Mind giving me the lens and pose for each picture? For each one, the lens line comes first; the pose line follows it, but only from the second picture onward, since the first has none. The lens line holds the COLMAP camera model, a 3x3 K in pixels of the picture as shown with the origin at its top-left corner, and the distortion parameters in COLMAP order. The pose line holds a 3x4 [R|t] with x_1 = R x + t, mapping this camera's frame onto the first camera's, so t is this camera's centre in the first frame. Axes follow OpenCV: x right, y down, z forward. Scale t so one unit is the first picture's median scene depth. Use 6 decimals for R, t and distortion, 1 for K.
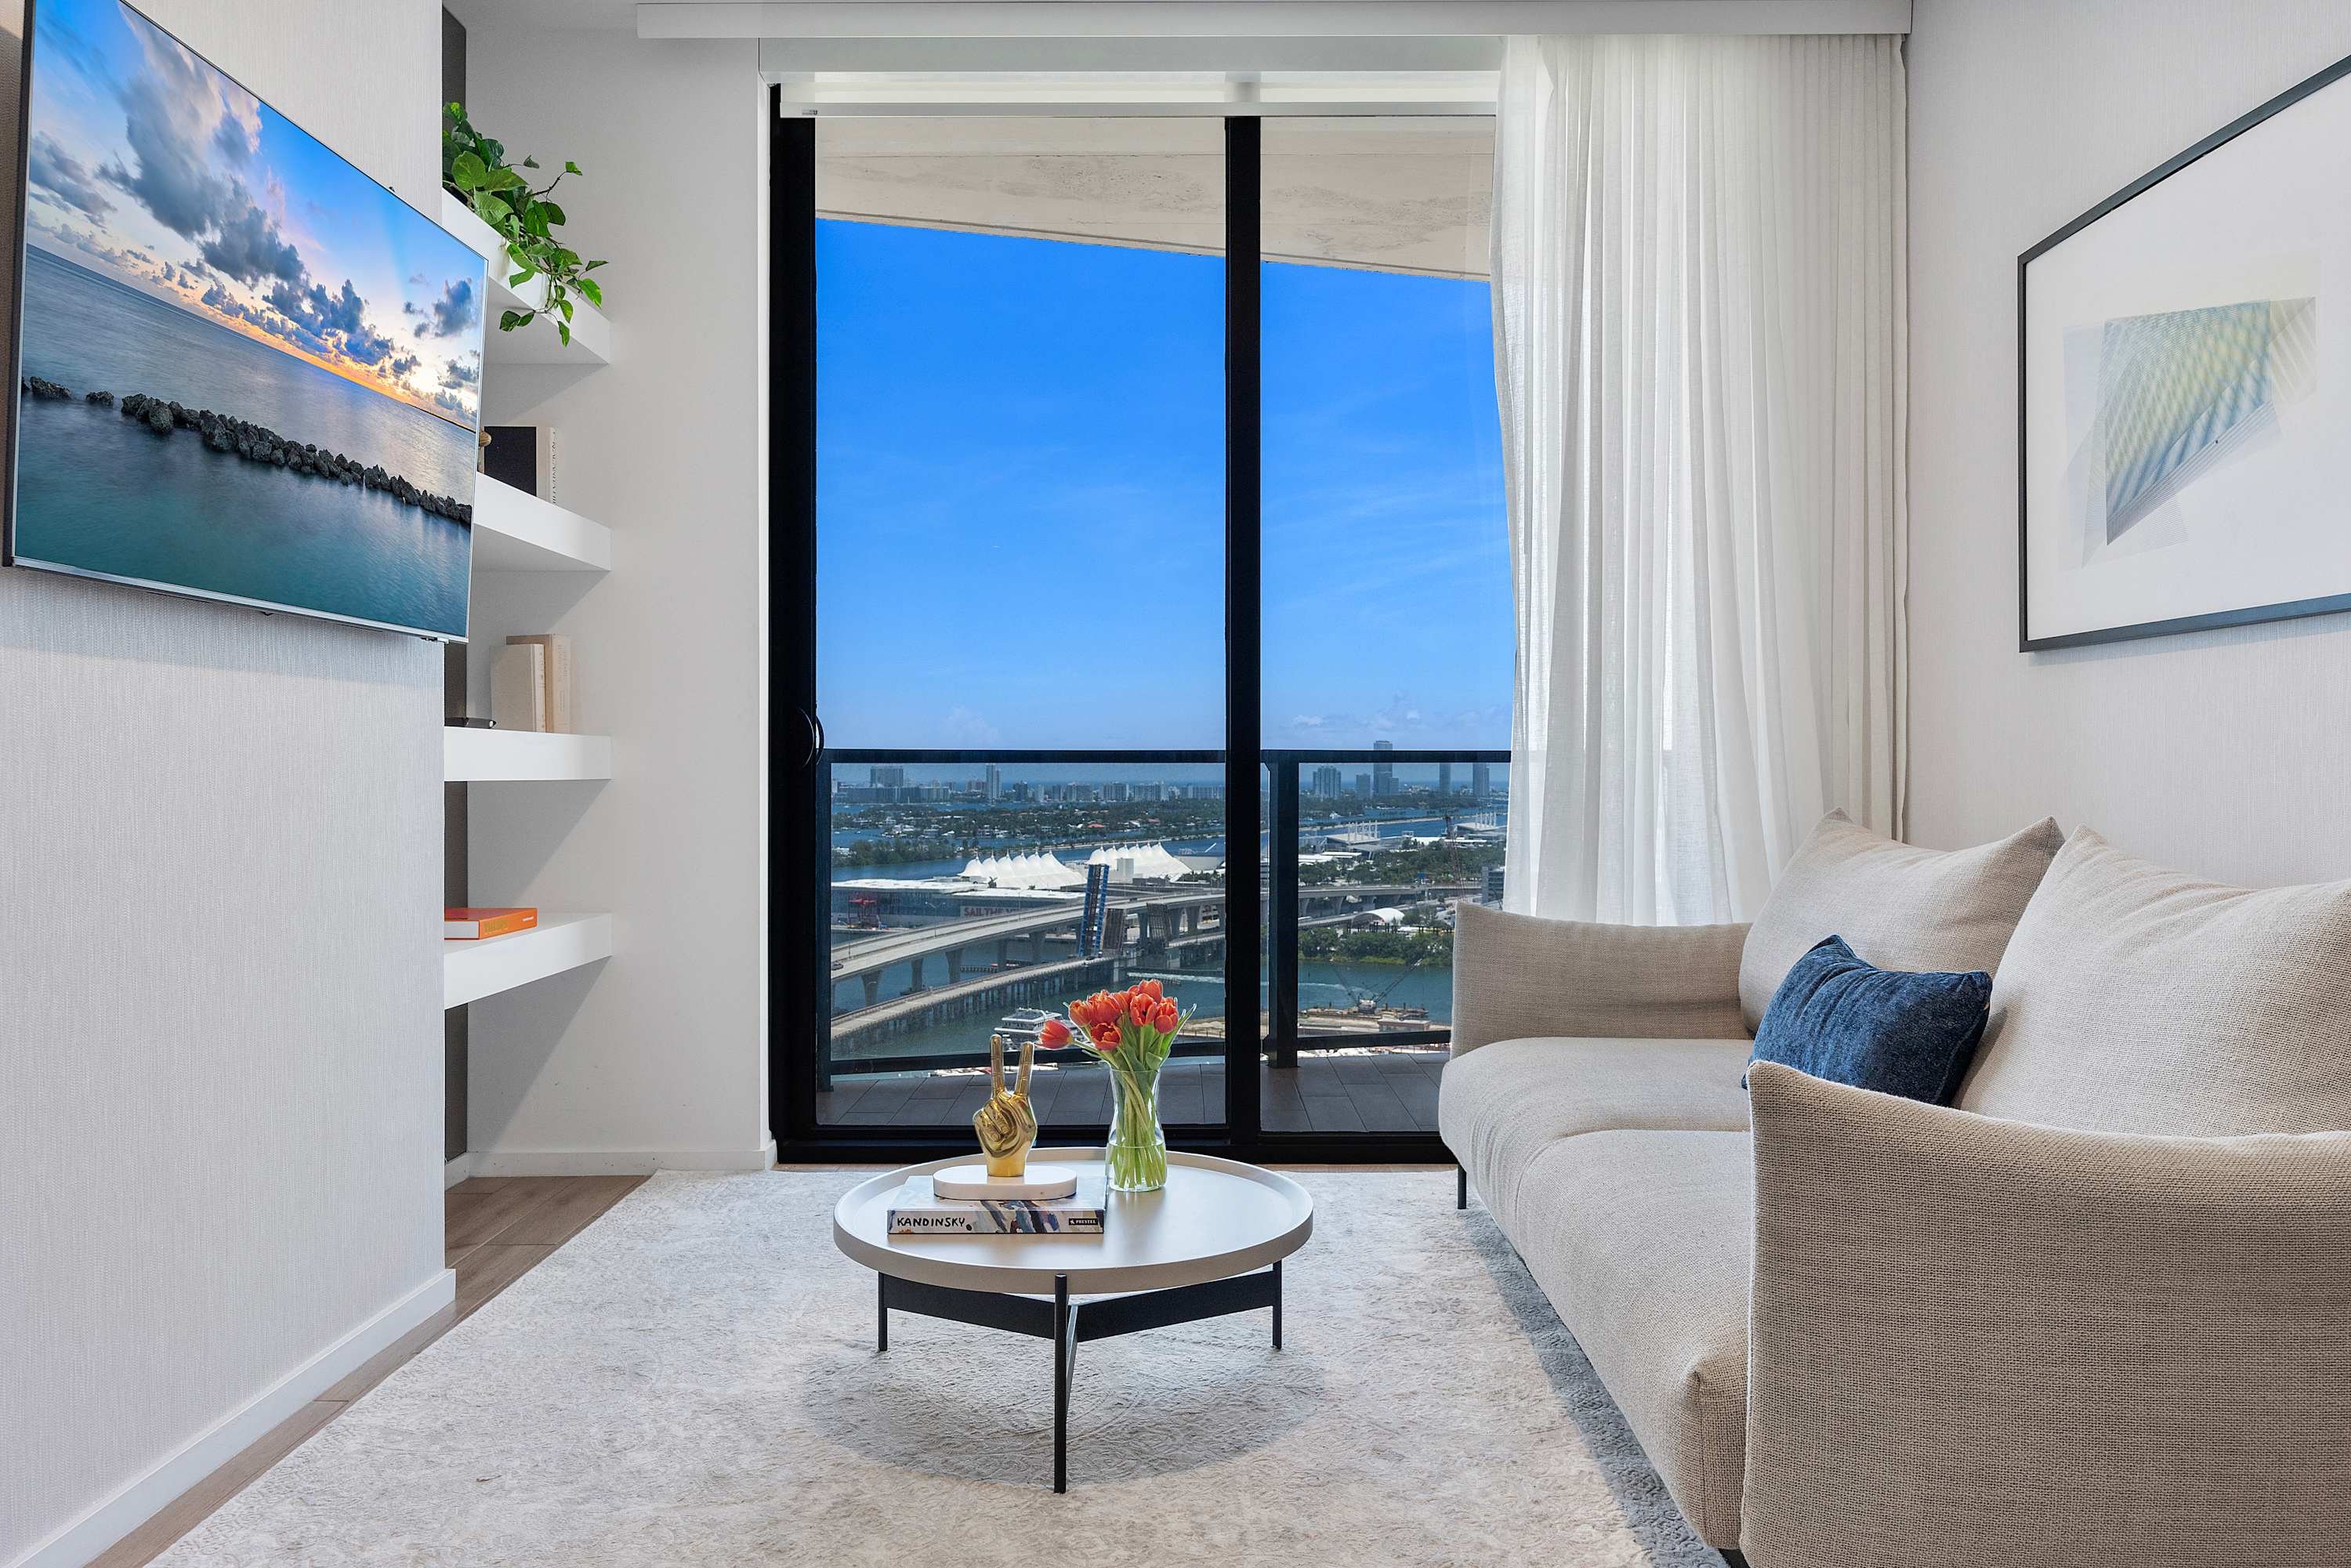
lens RADIAL K [[1739.2, 0, 1175.5], [0, 1739.2, 784.0], [0, 0, 1]] dist [0.042211, -0.108711]
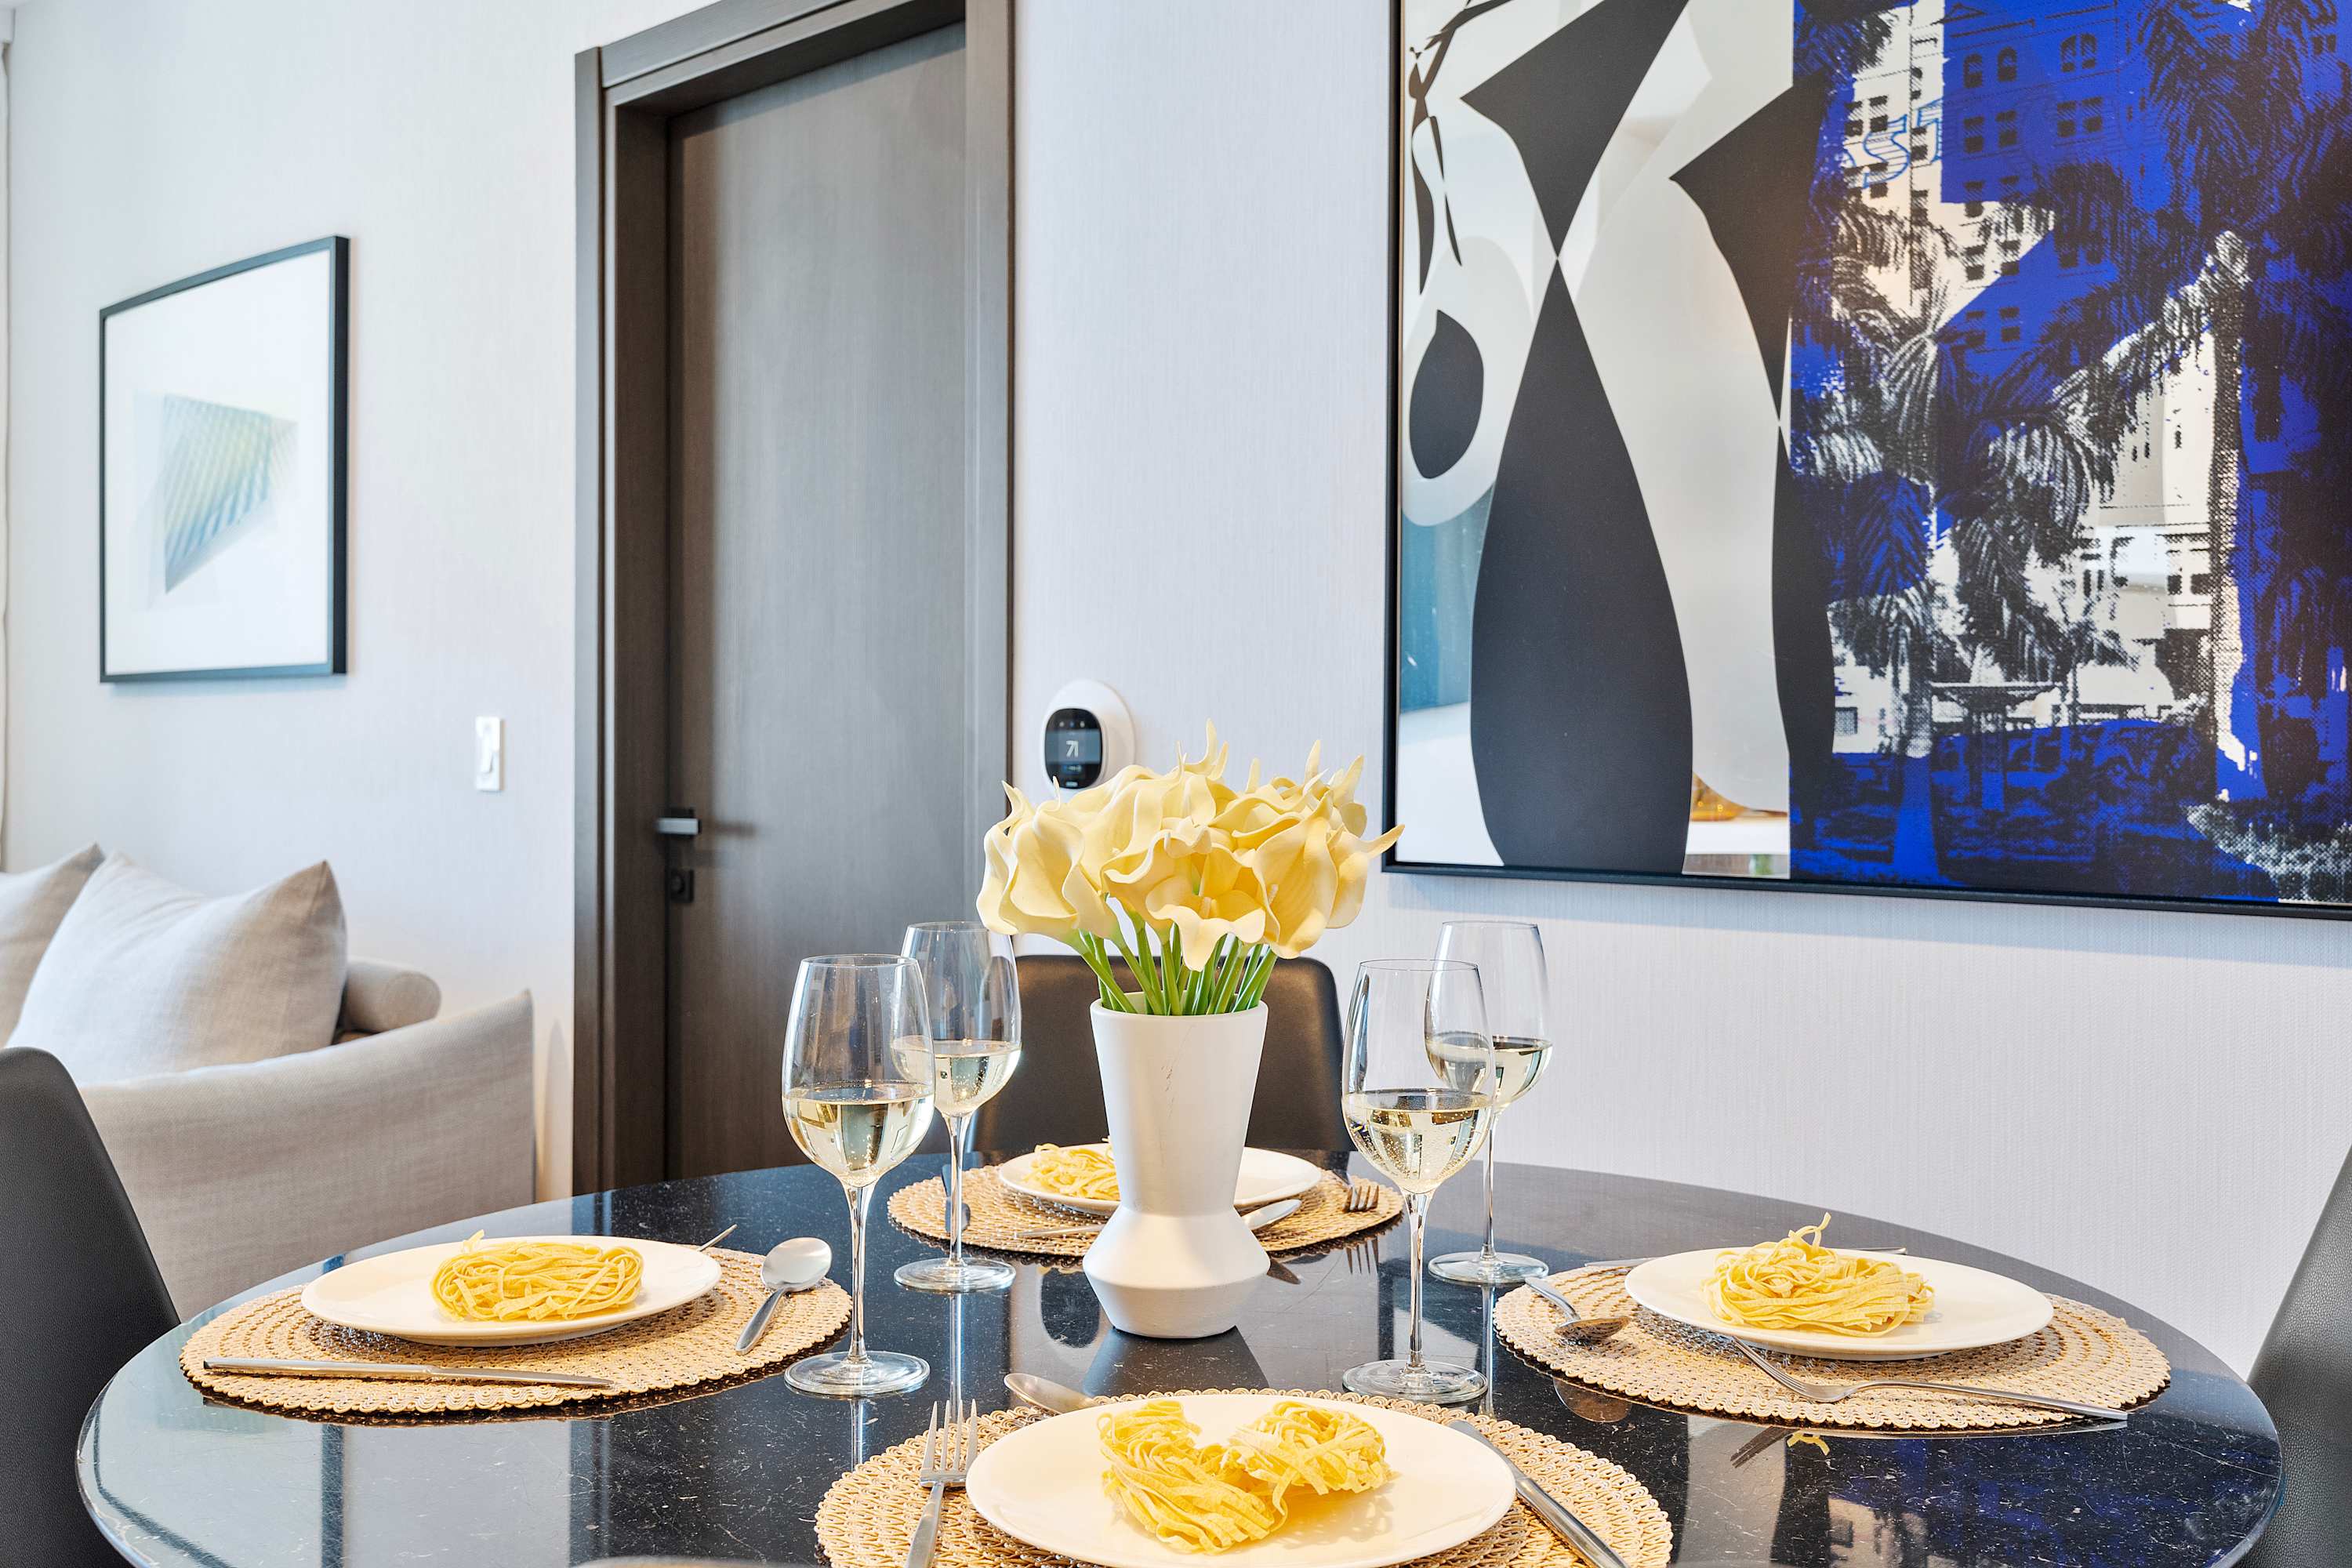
lens RADIAL K [[2296.8, 0, 1194.6], [0, 2296.8, 745.4], [0, 0, 1]] dist [0.009010, 0.002140]
pose [[0.685959, 0.006302, 0.727613, -0.099327], [0.002886, 0.999931, -0.011382, -0.027370], [-0.727635, 0.009908, 0.685893, -0.585839]]
